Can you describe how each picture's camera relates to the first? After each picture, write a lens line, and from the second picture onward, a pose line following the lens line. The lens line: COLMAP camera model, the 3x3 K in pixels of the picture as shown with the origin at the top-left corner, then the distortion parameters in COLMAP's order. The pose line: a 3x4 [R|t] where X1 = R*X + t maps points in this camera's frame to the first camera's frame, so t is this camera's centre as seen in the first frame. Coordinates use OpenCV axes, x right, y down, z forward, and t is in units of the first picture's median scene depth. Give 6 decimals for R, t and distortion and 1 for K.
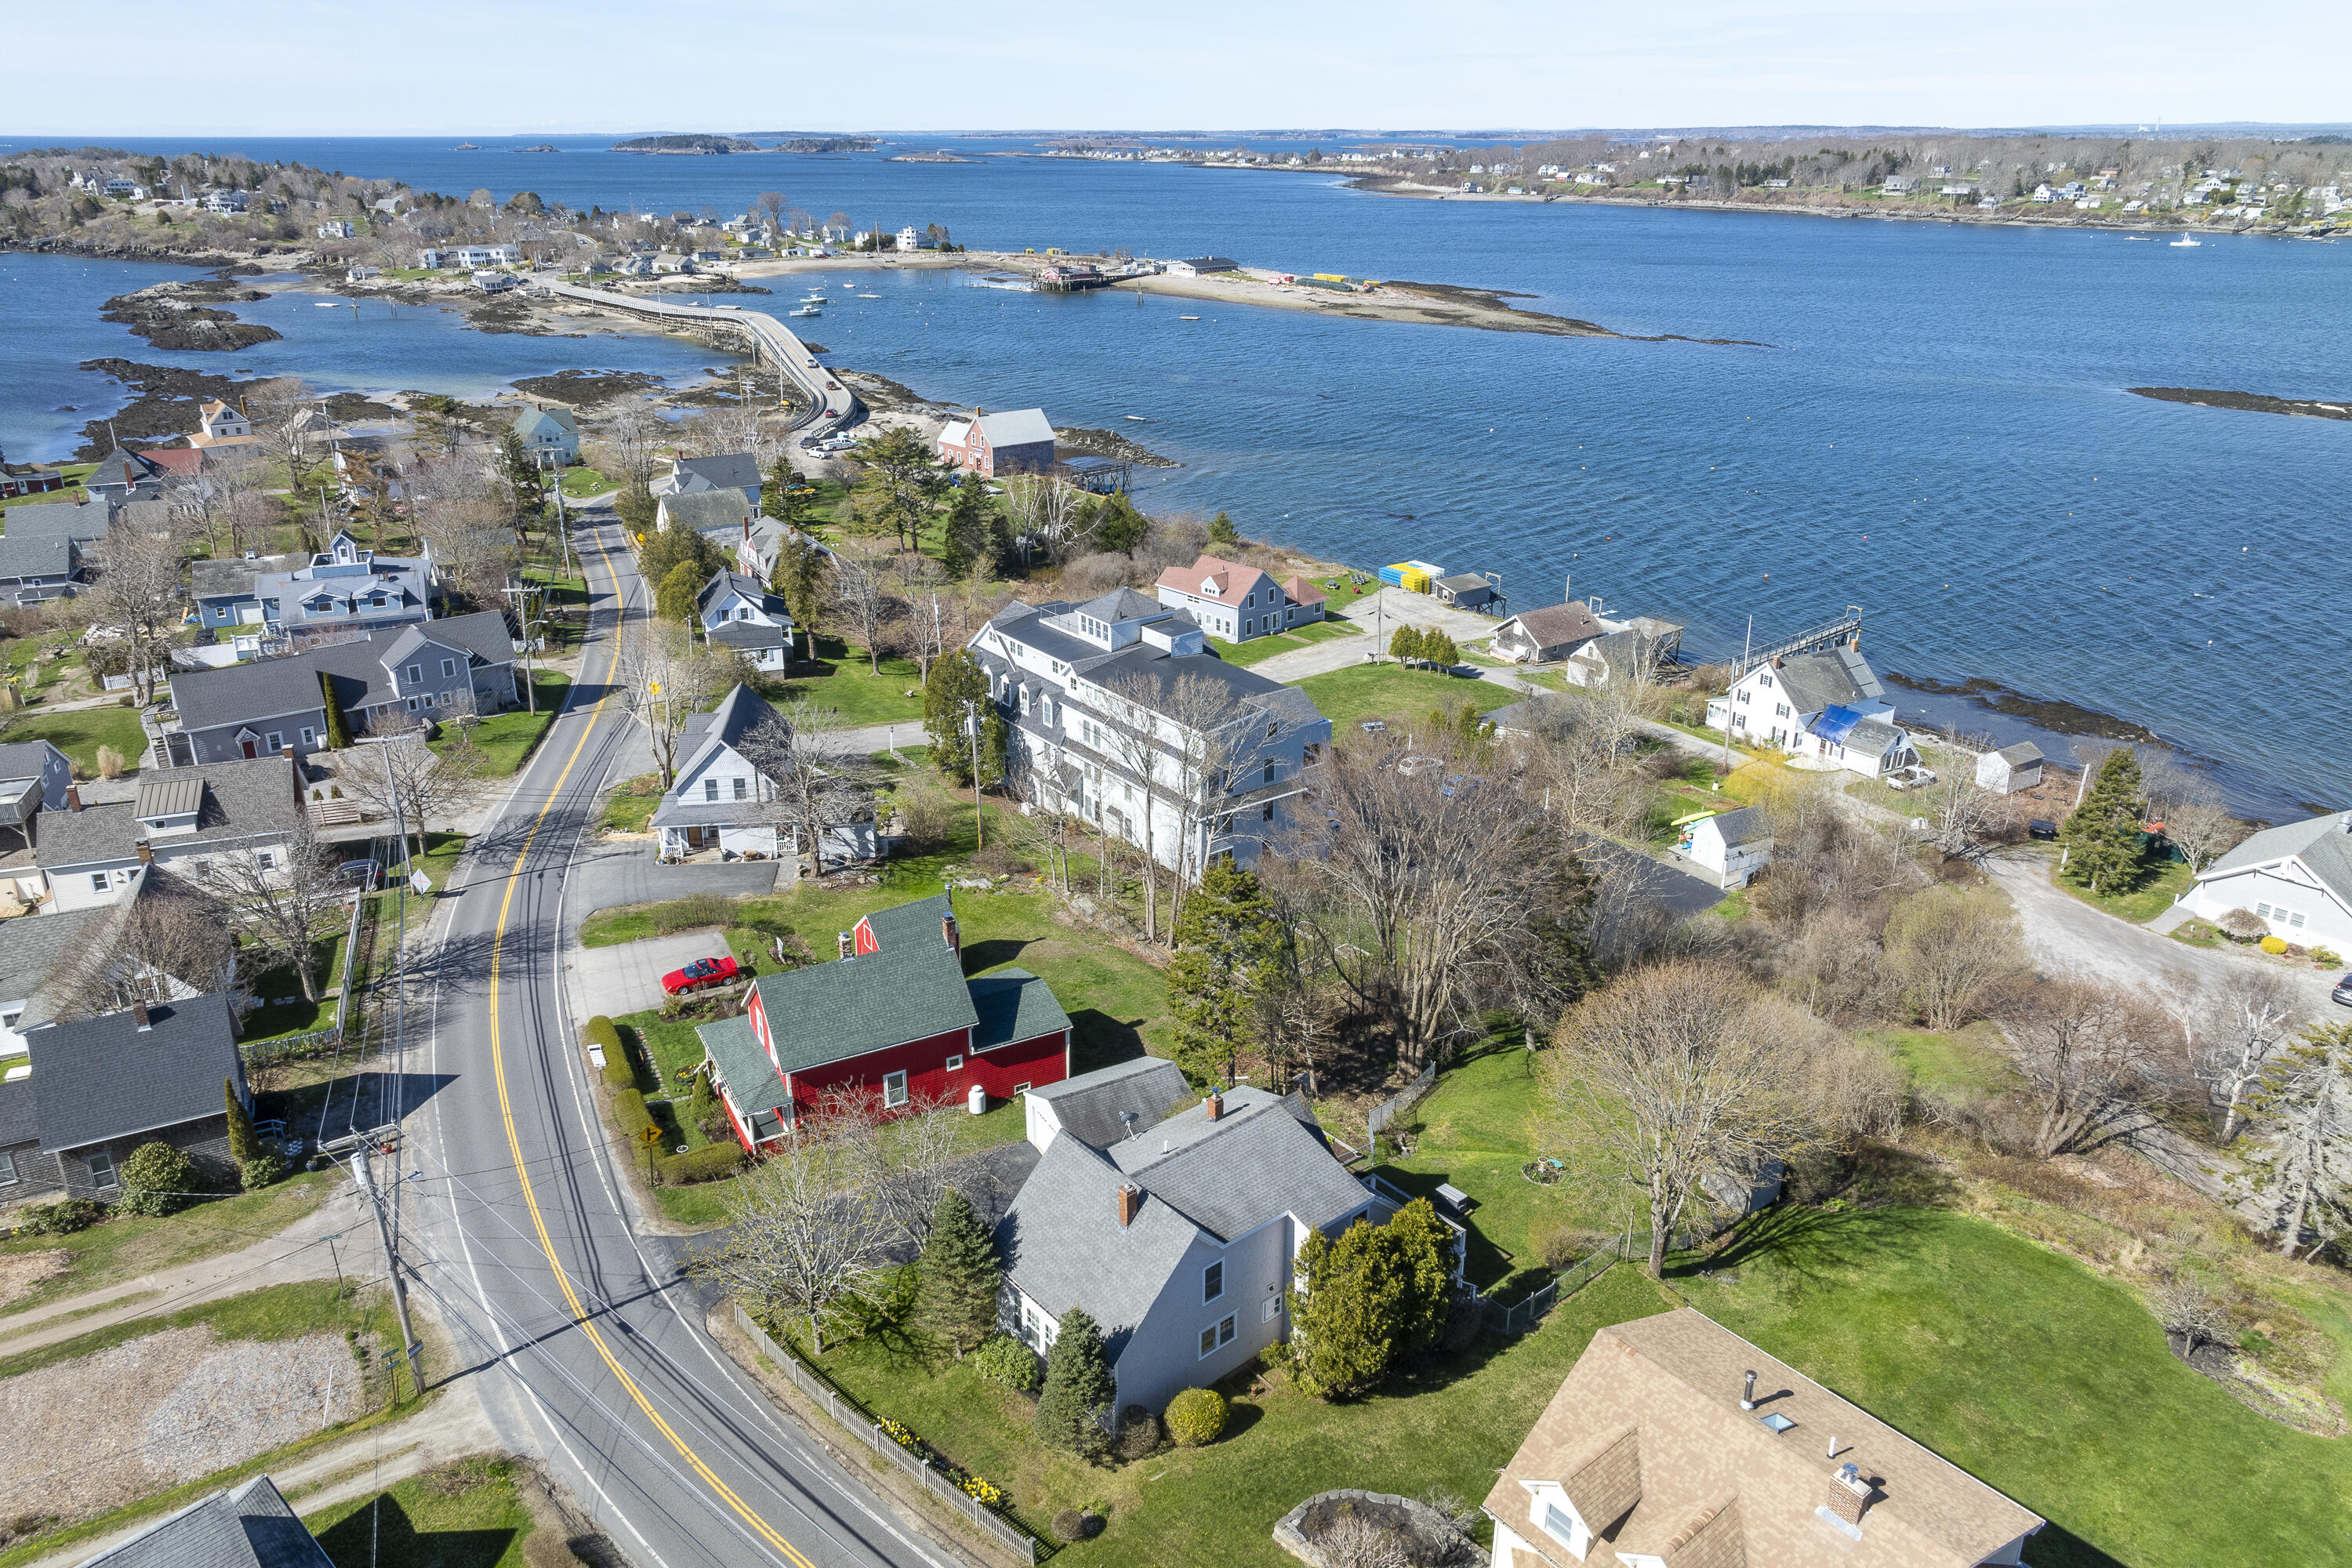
lens RADIAL K [[1626.2, 0, 1153.8], [0, 1626.2, 787.7], [0, 0, 1]] dist [-0.023130, 0.017697]
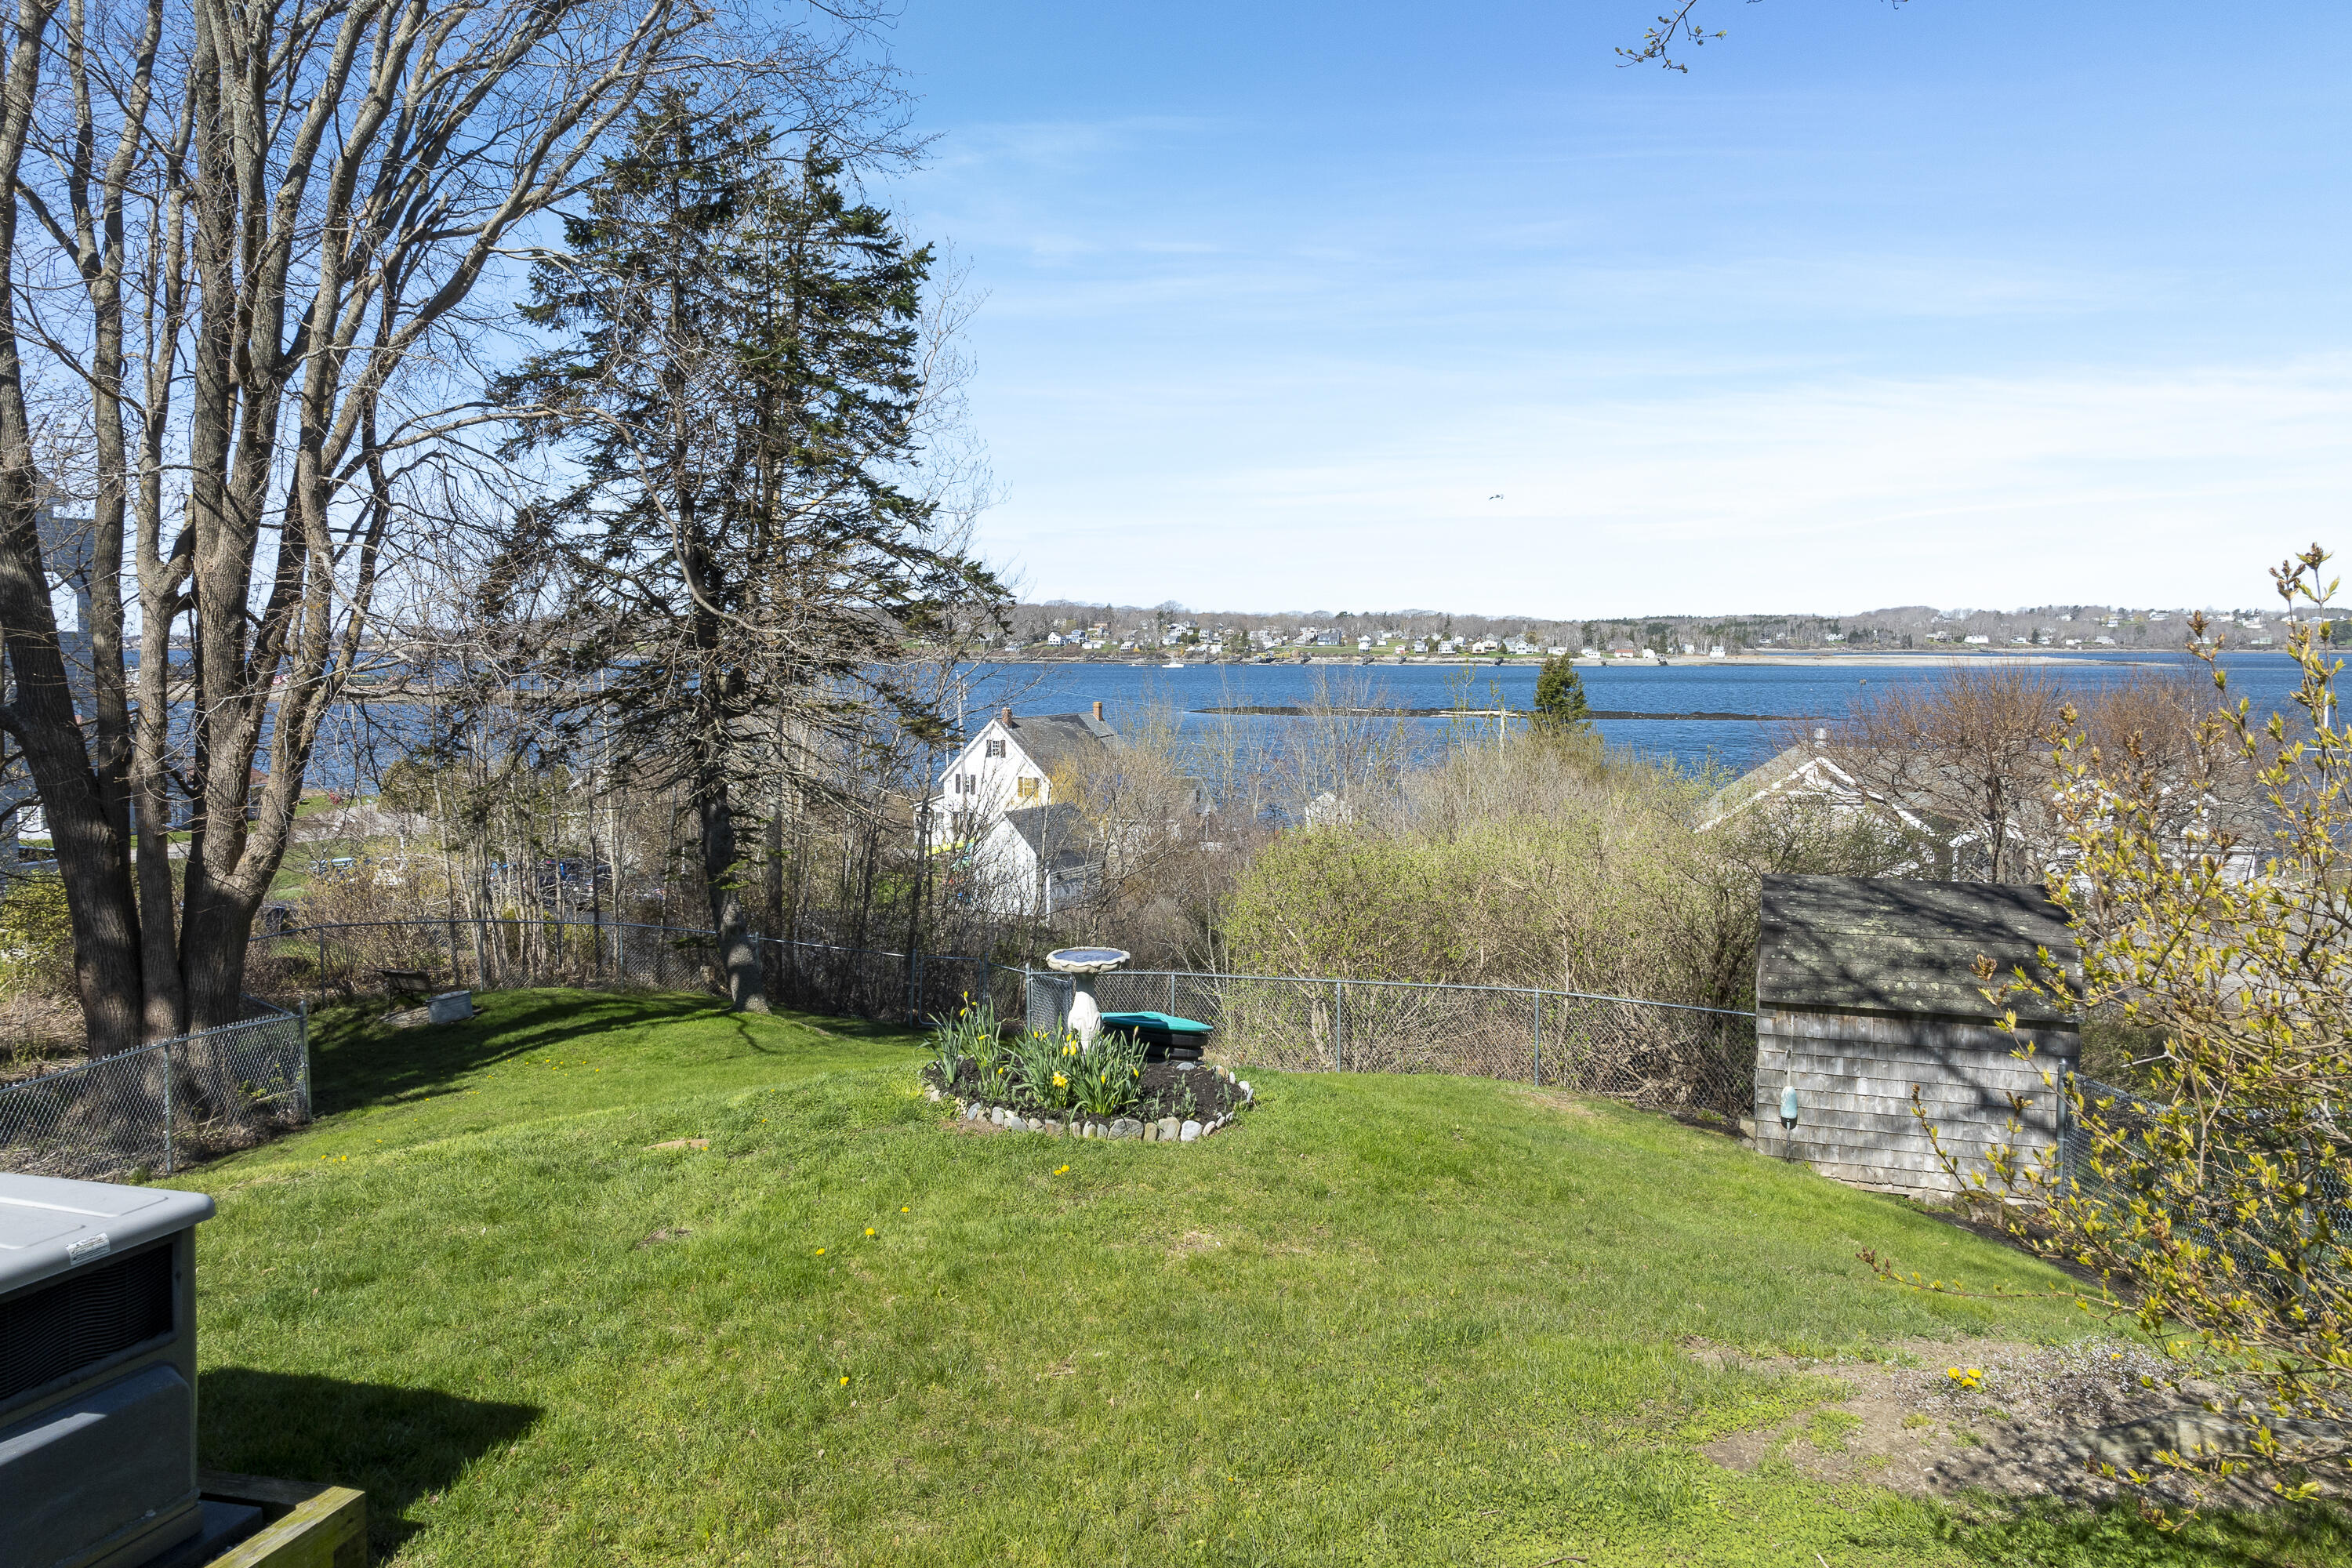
lens RADIAL K [[1626.2, 0, 1167.4], [0, 1626.2, 760.4], [0, 0, 1]] dist [-0.023130, 0.017697]
pose [[0.849224, -0.037234, 0.526718, 0.021382], [0.197644, 0.947413, -0.251686, 0.028597], [-0.489648, 0.317841, 0.811925, 0.104125]]
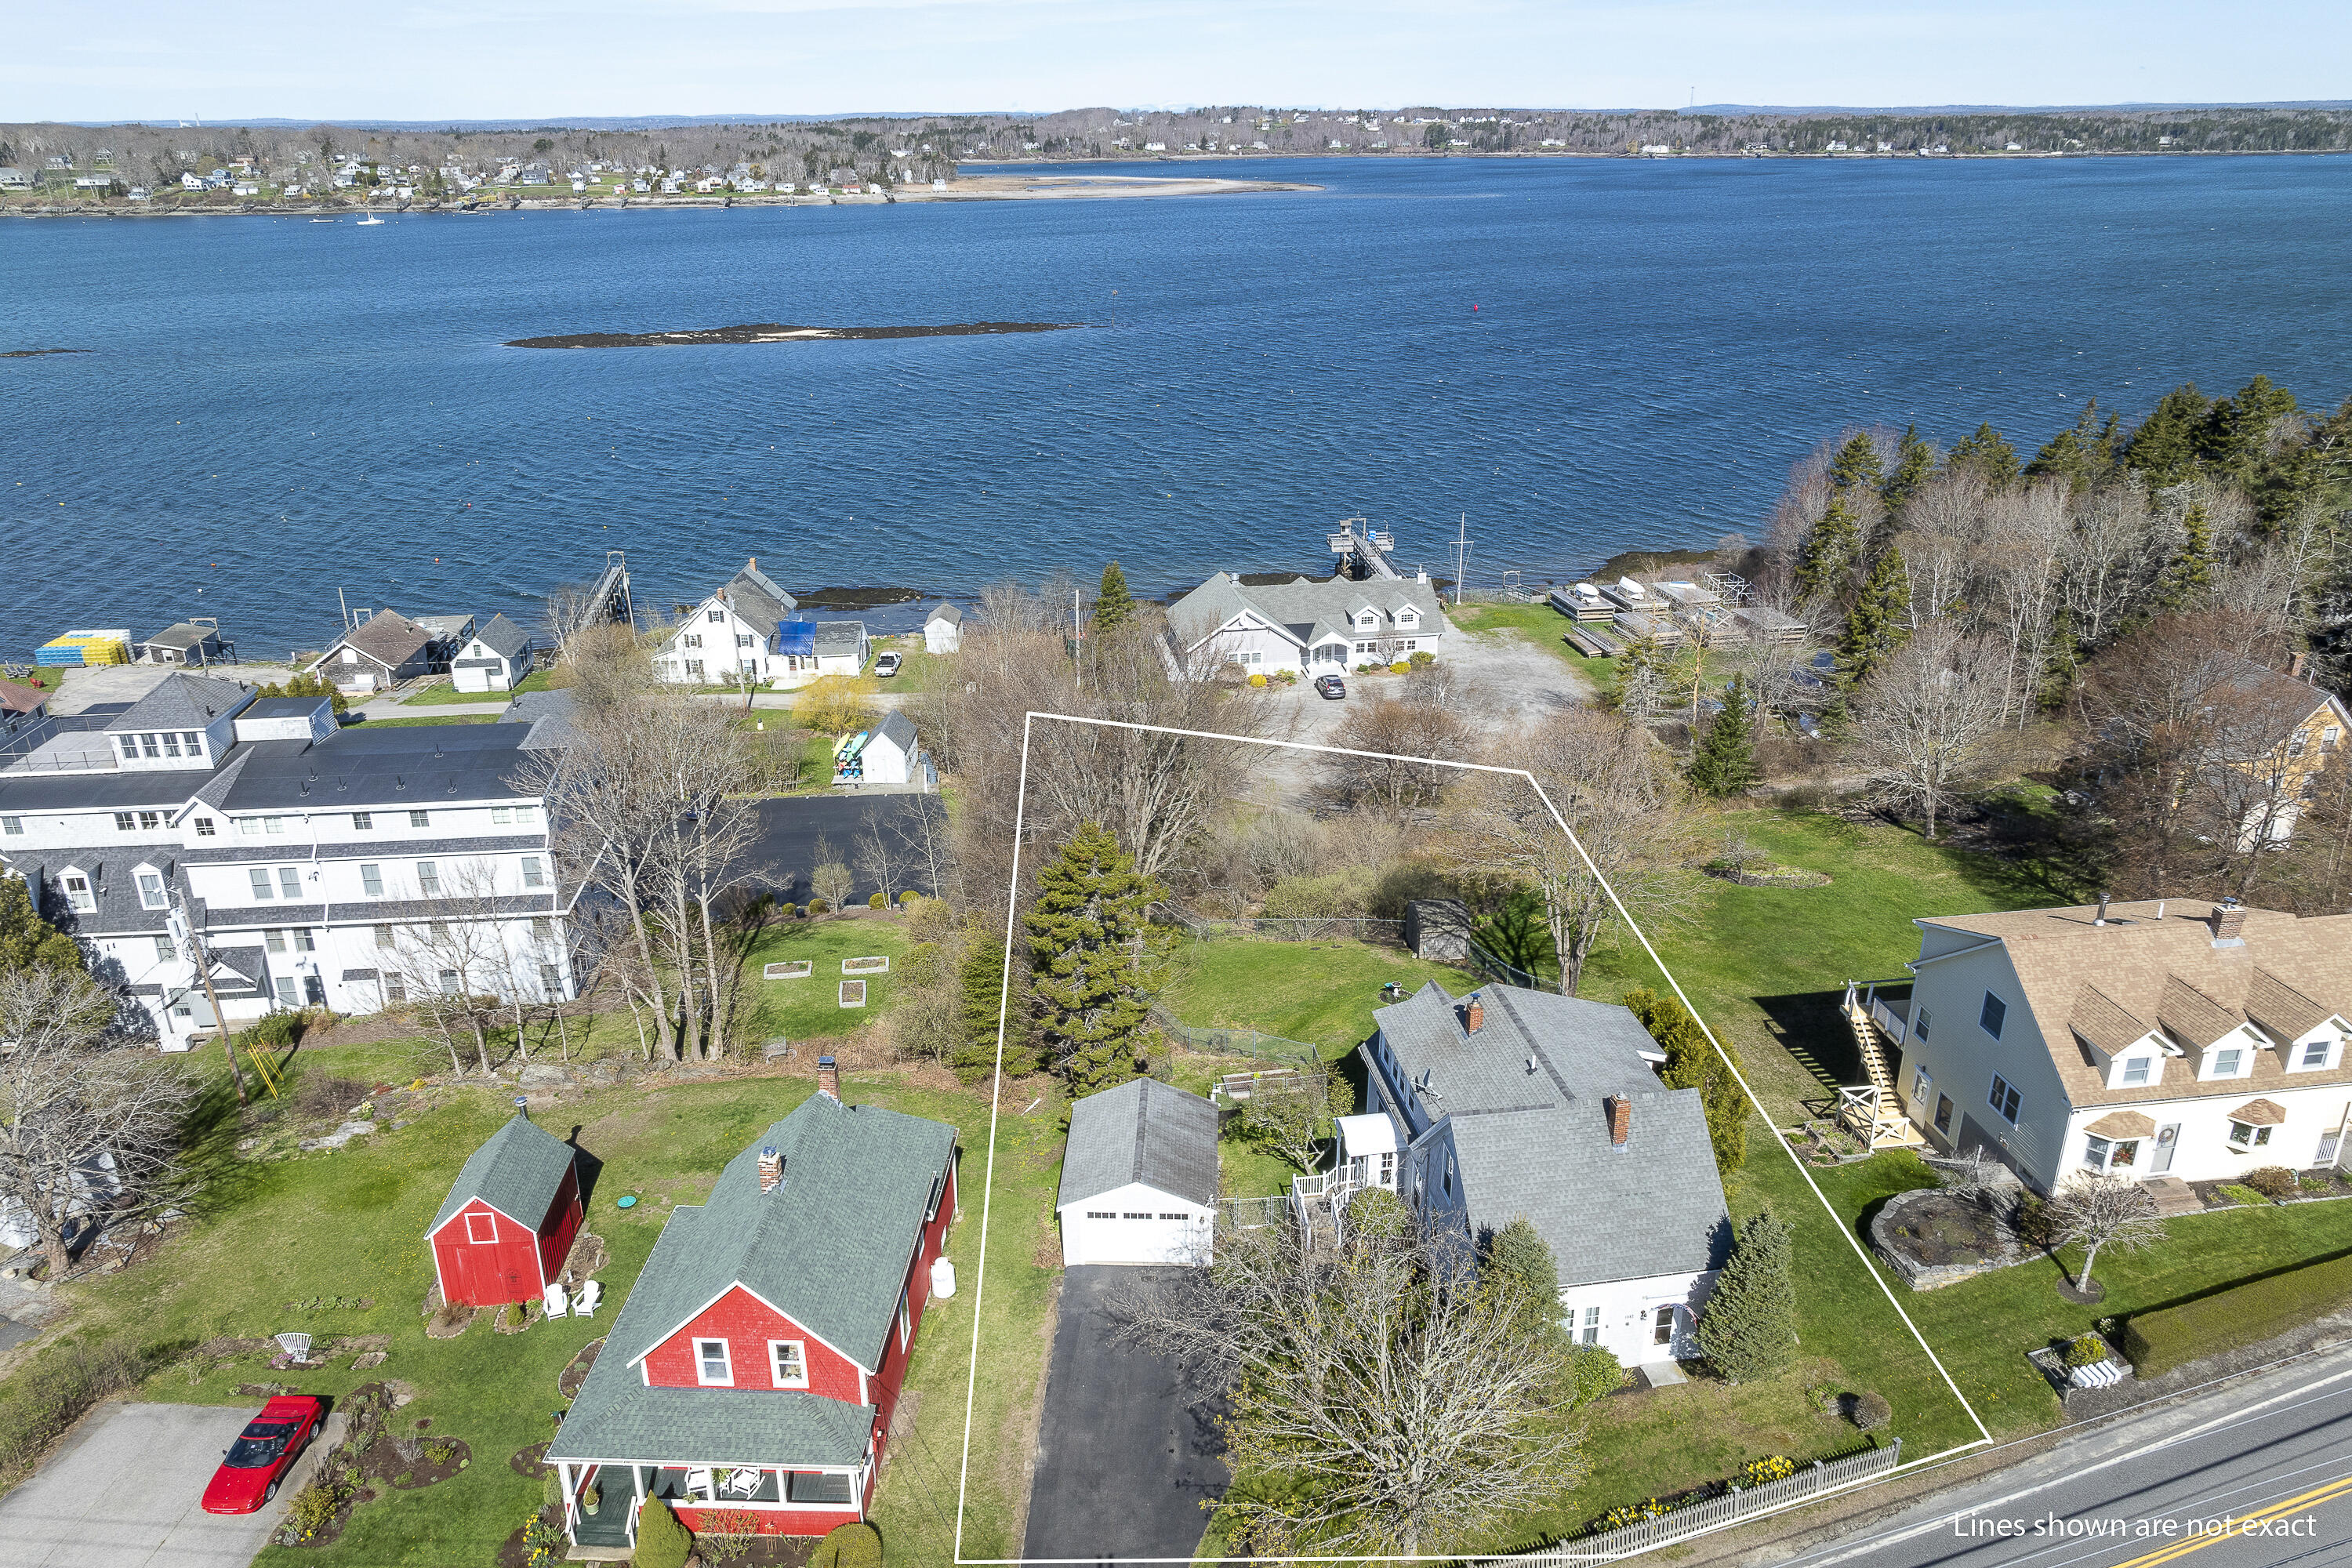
lens RADIAL K [[1626.2, 0, 1192.9], [0, 1626.2, 776.7], [0, 0, 1]] dist [-0.023130, 0.017697]
pose [[0.500818, -0.323512, 0.802821, -0.068304], [0.327091, 0.929483, 0.170507, -0.011927], [-0.801370, 0.177202, 0.571320, 0.058451]]
